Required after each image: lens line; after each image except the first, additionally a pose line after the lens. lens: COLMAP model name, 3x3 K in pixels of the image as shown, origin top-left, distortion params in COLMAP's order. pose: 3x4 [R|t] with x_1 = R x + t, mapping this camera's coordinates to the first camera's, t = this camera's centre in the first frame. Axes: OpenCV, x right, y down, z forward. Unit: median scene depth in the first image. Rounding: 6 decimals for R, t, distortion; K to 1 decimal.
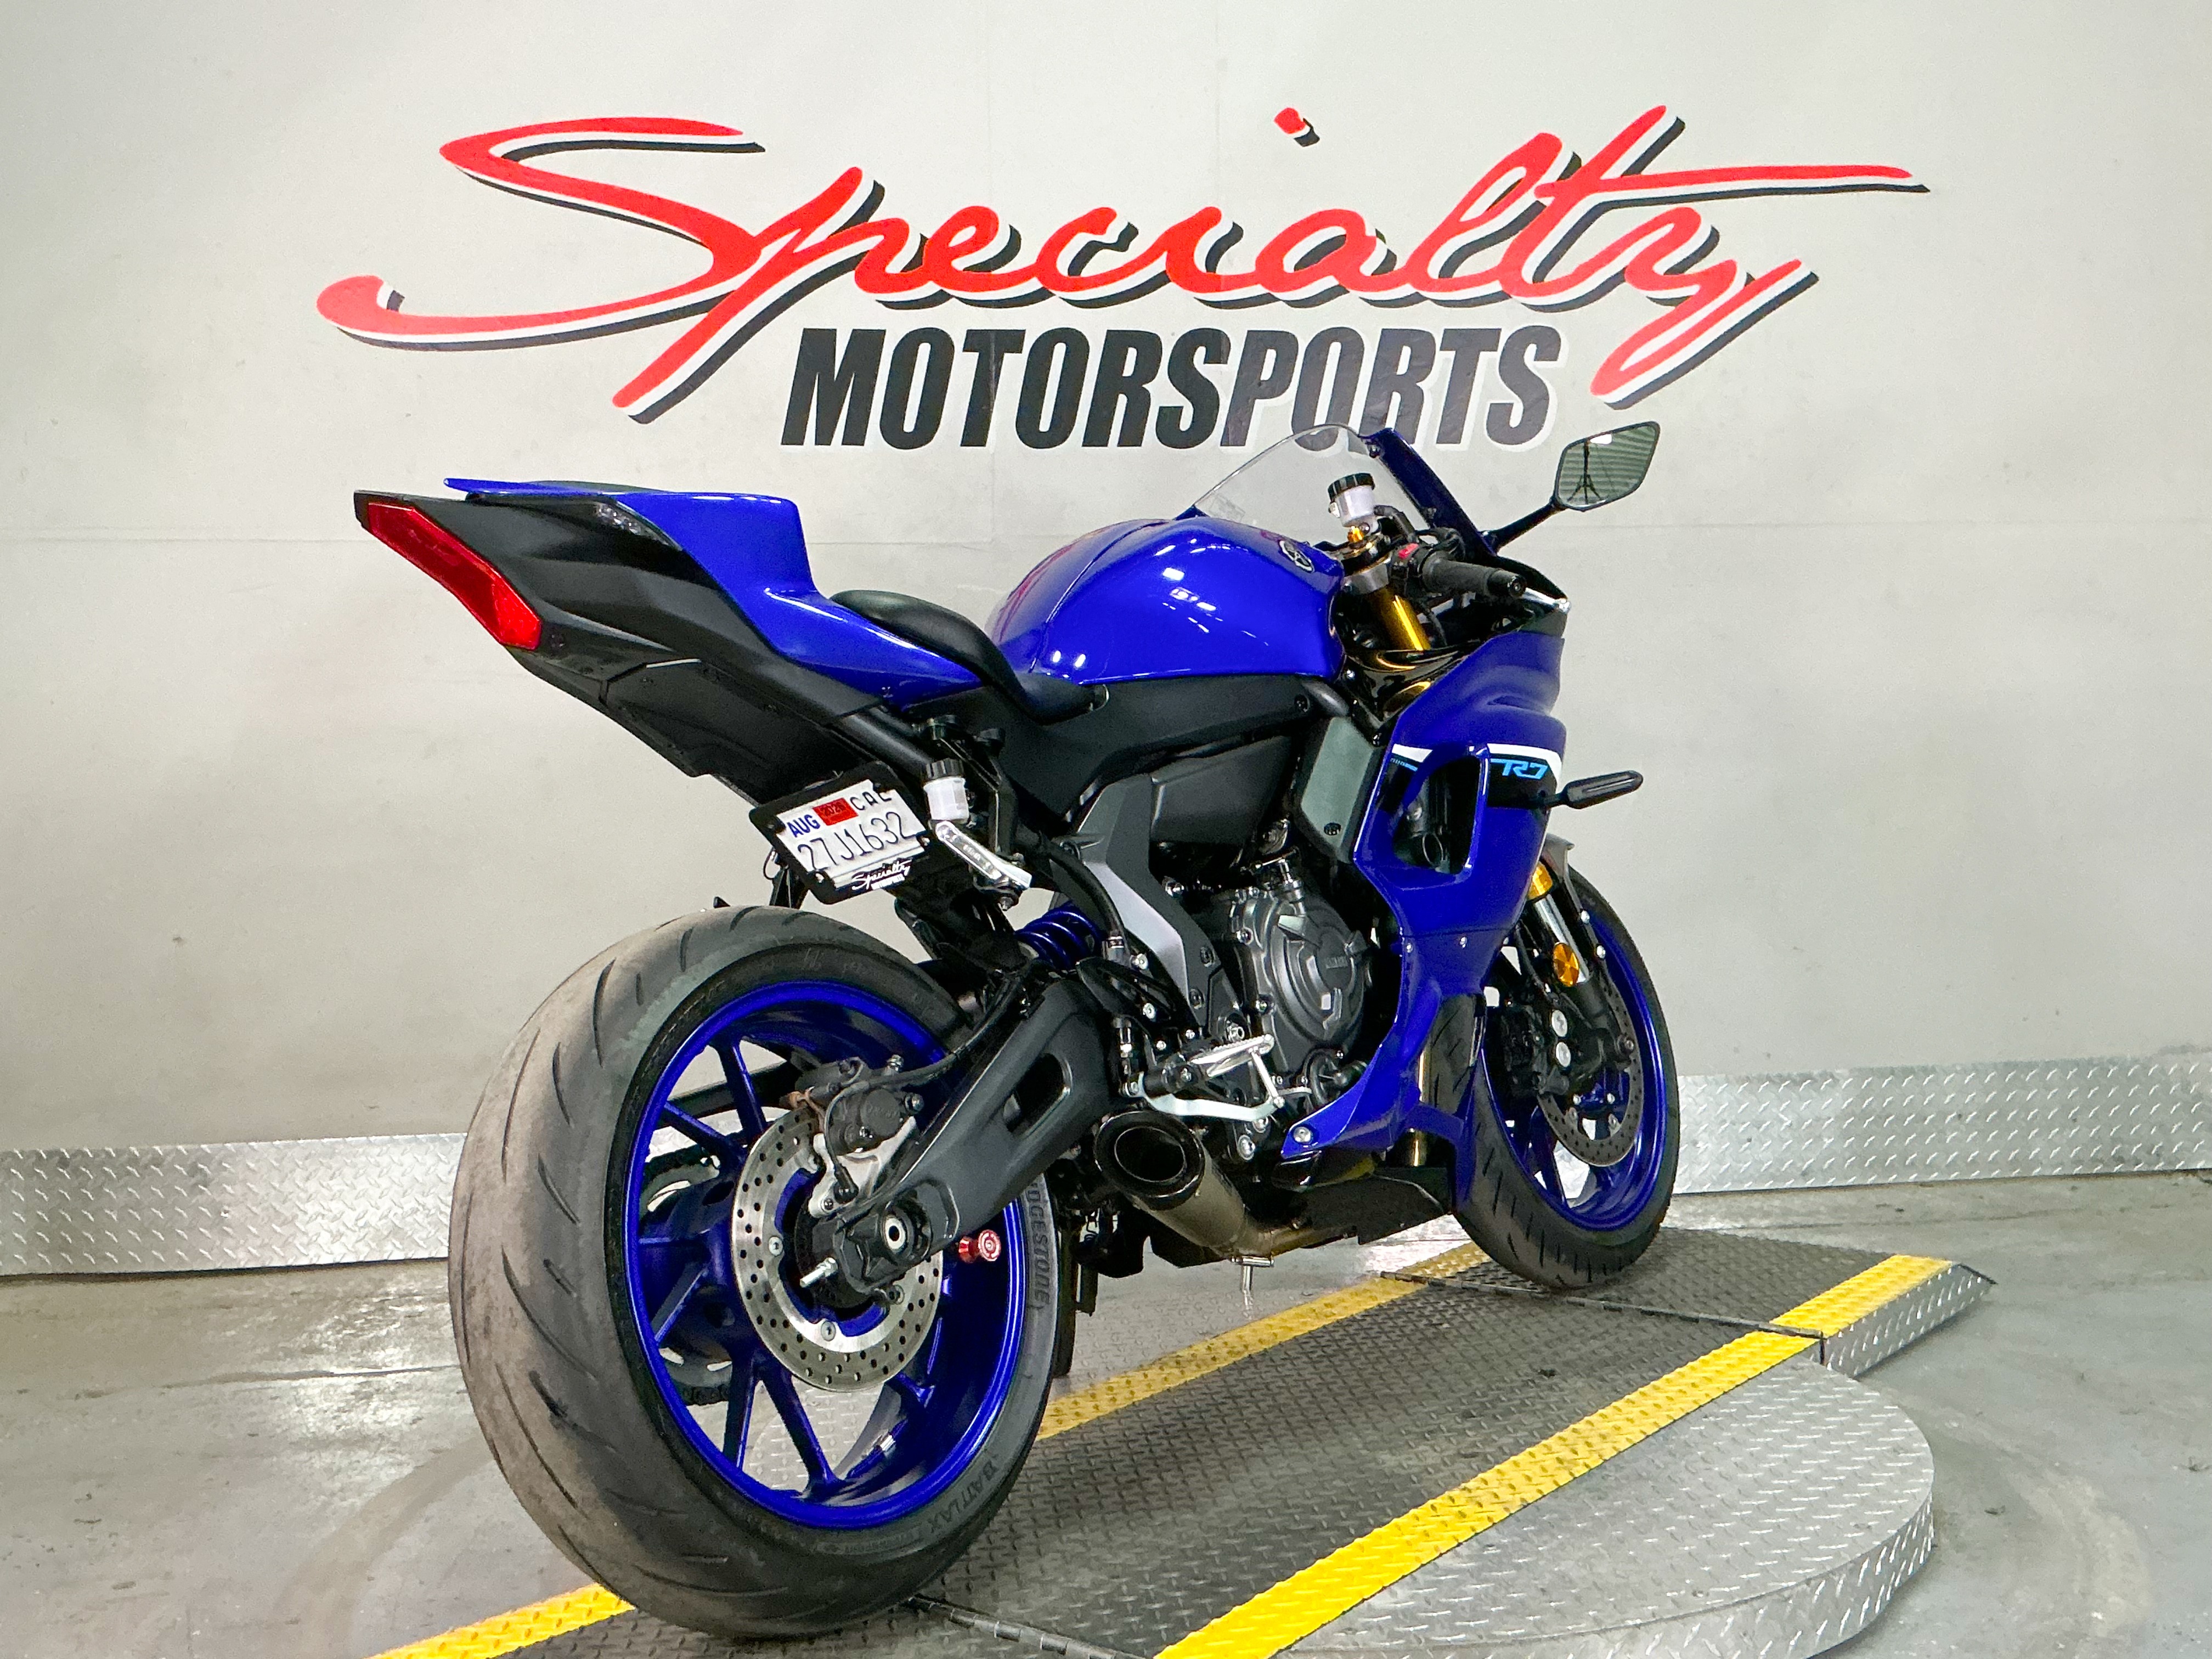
lens RADIAL K [[2368.1, 0, 1106.0], [0, 2368.1, 829.5], [0, 0, 1]] dist [0.180785, -0.418718]
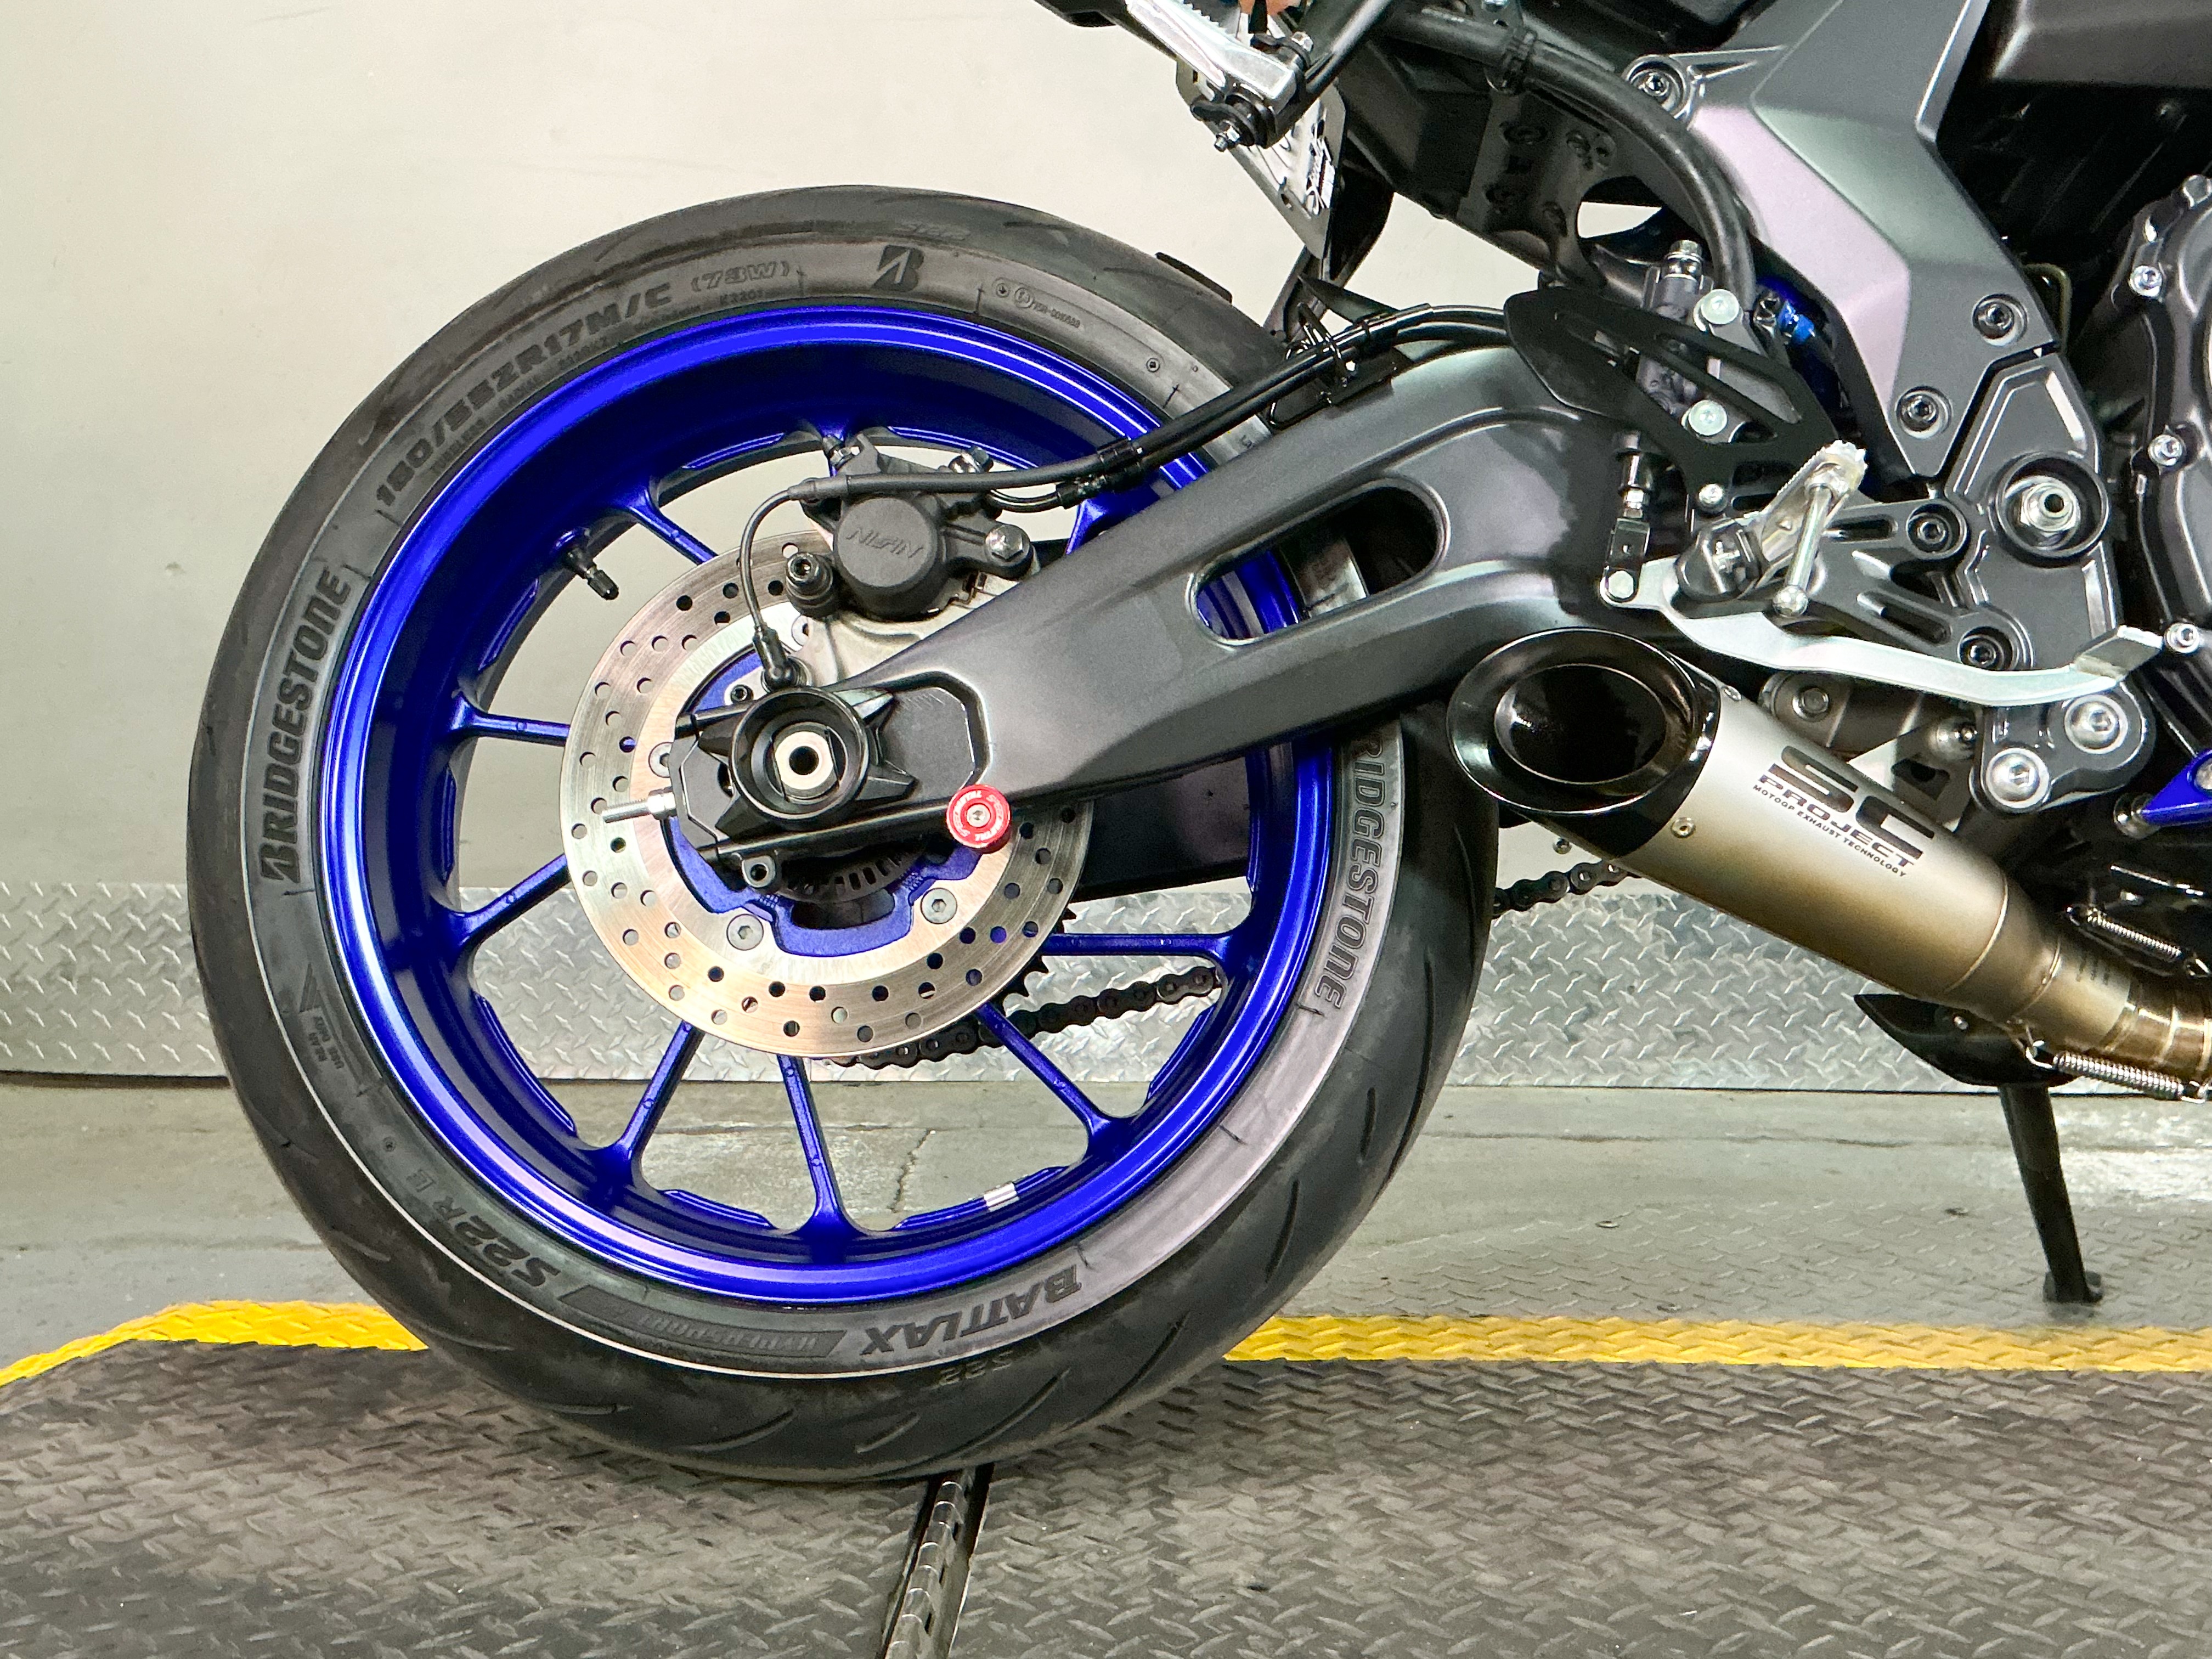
lens RADIAL K [[2487.4, 0, 1106.0], [0, 2487.4, 829.5], [0, 0, 1]] dist [0.012893, 0.014920]
pose [[0.590496, 0.098460, -0.801012, 0.272163], [-0.052203, 0.995111, 0.083836, 0.099040], [0.805351, -0.007689, 0.592749, 0.532645]]
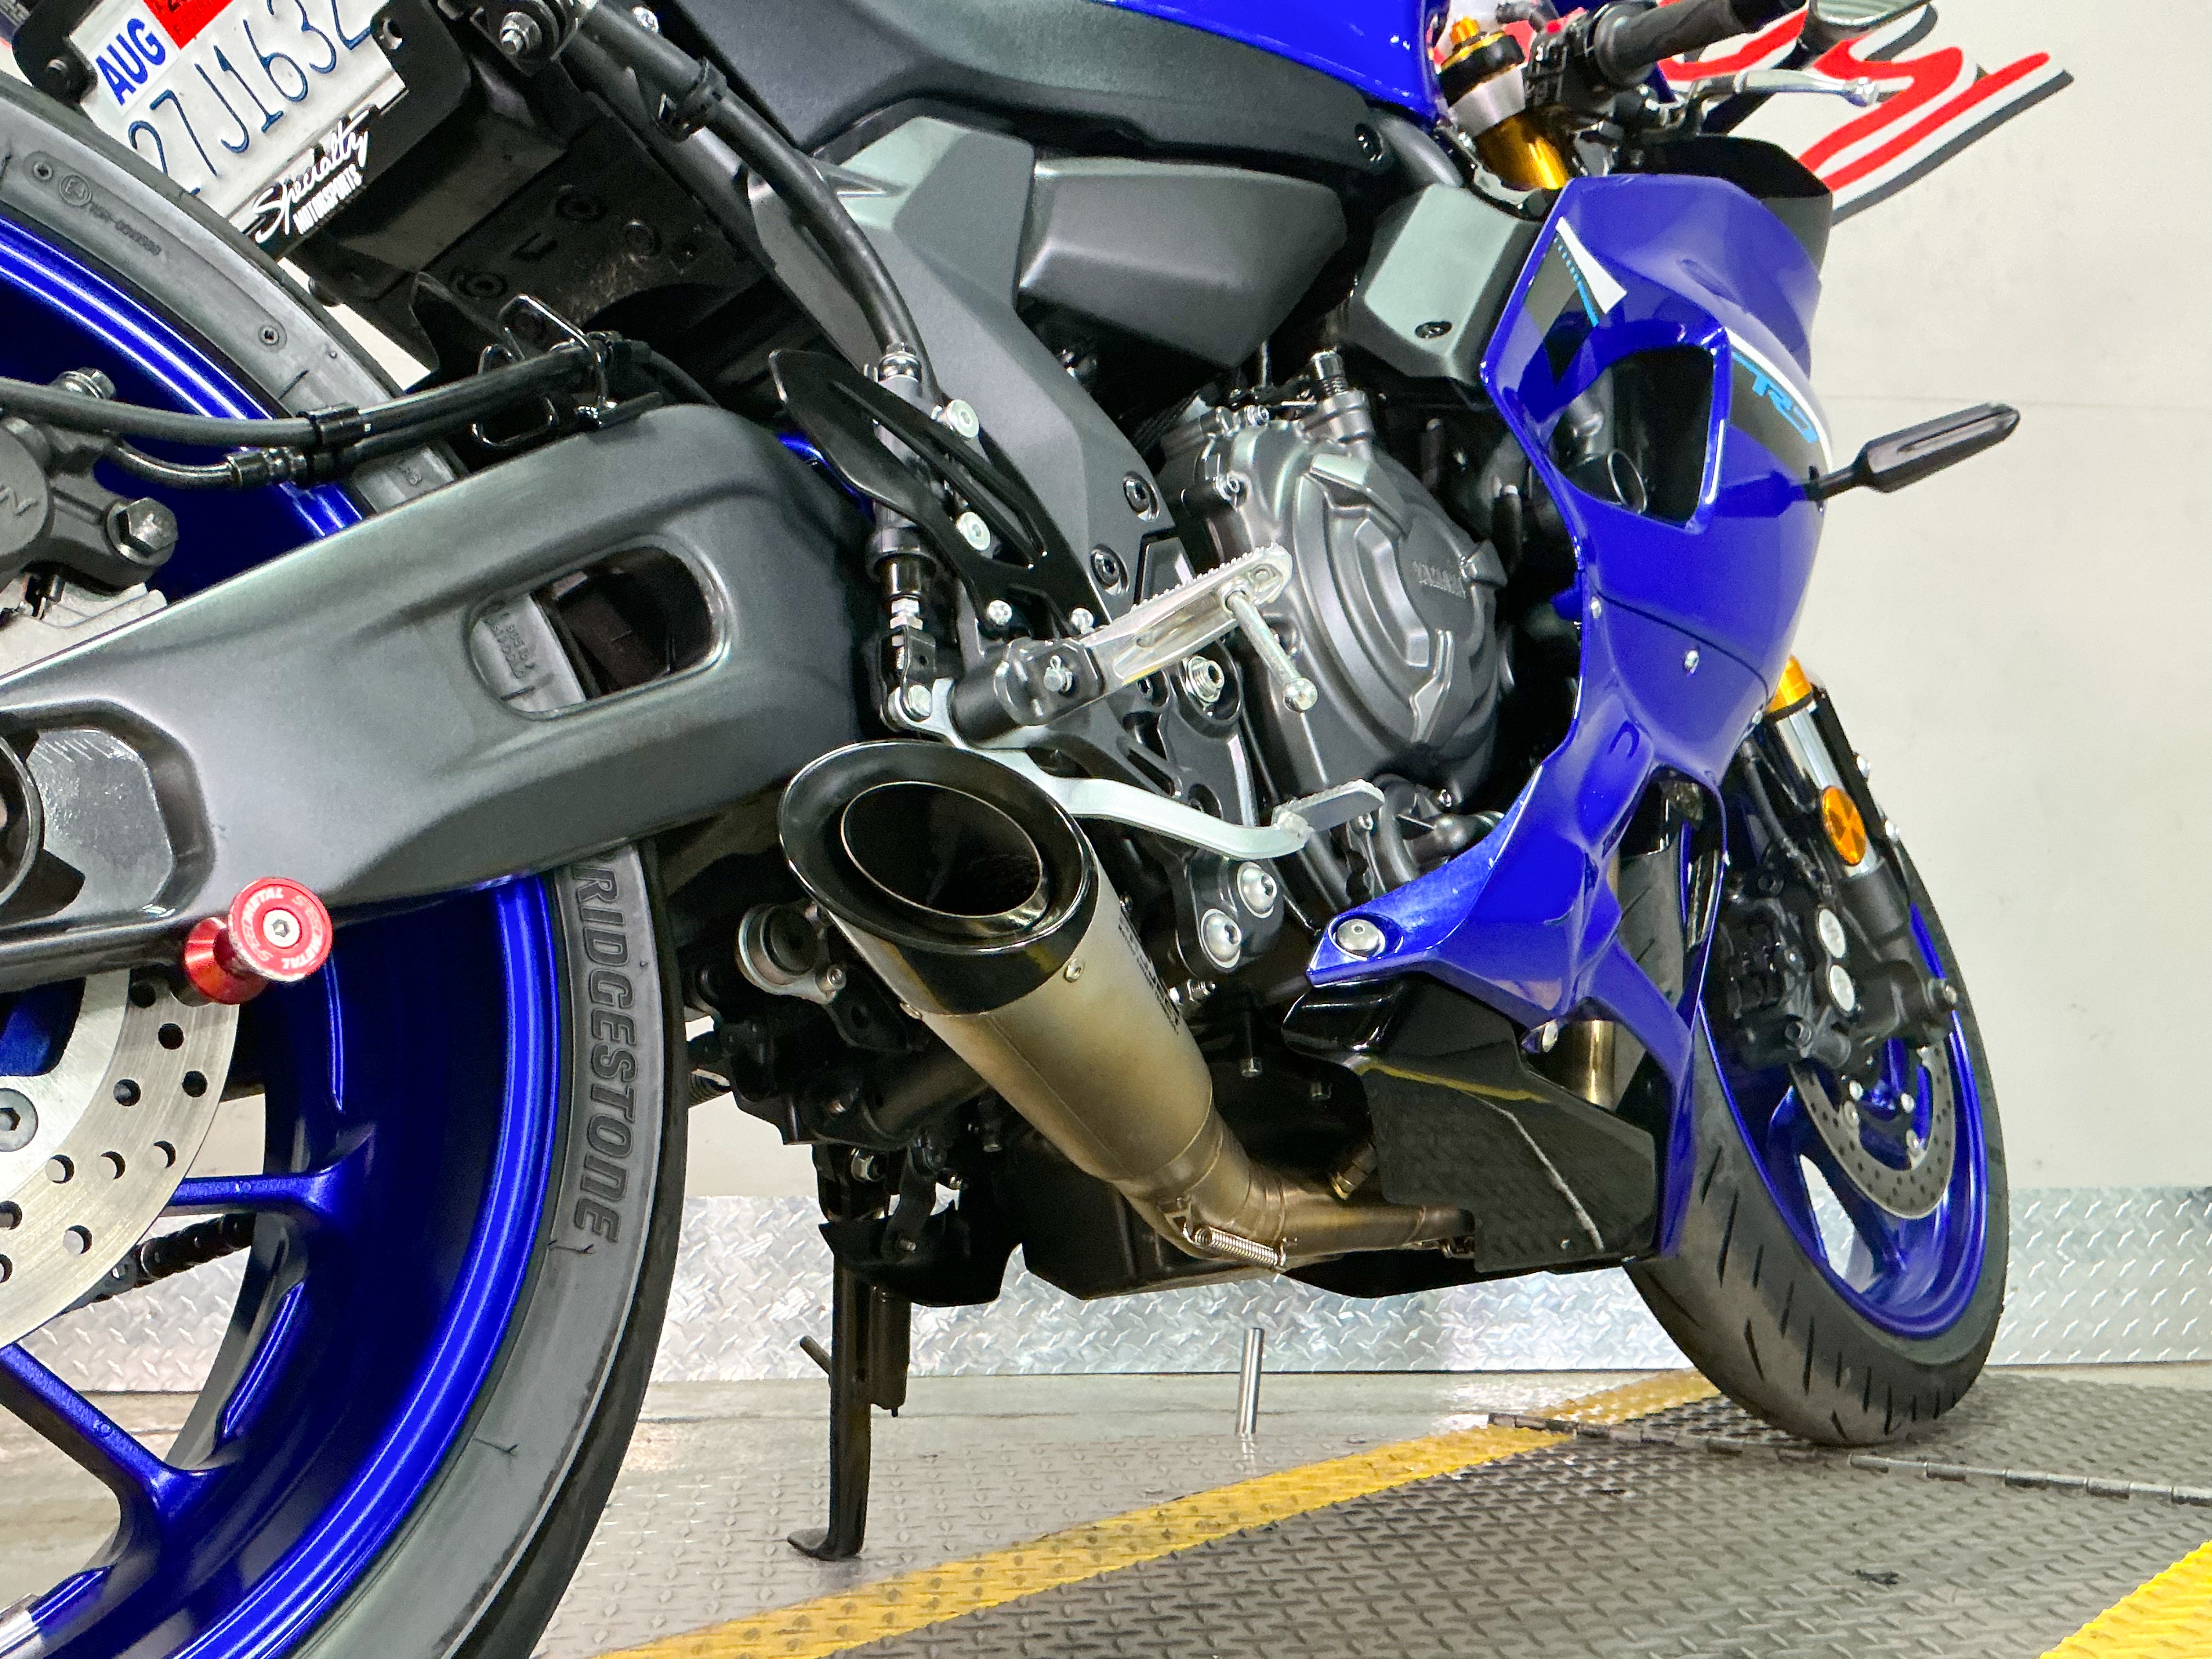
lens RADIAL K [[2165.6, 0, 1106.0], [0, 2165.6, 829.5], [0, 0, 1]] dist [0.142990, -0.319145]
pose [[0.999257, 0.025272, -0.029106, 0.042949], [-0.029187, 0.989281, -0.143079, 0.145947], [0.025178, 0.143822, 0.989283, 0.545237]]
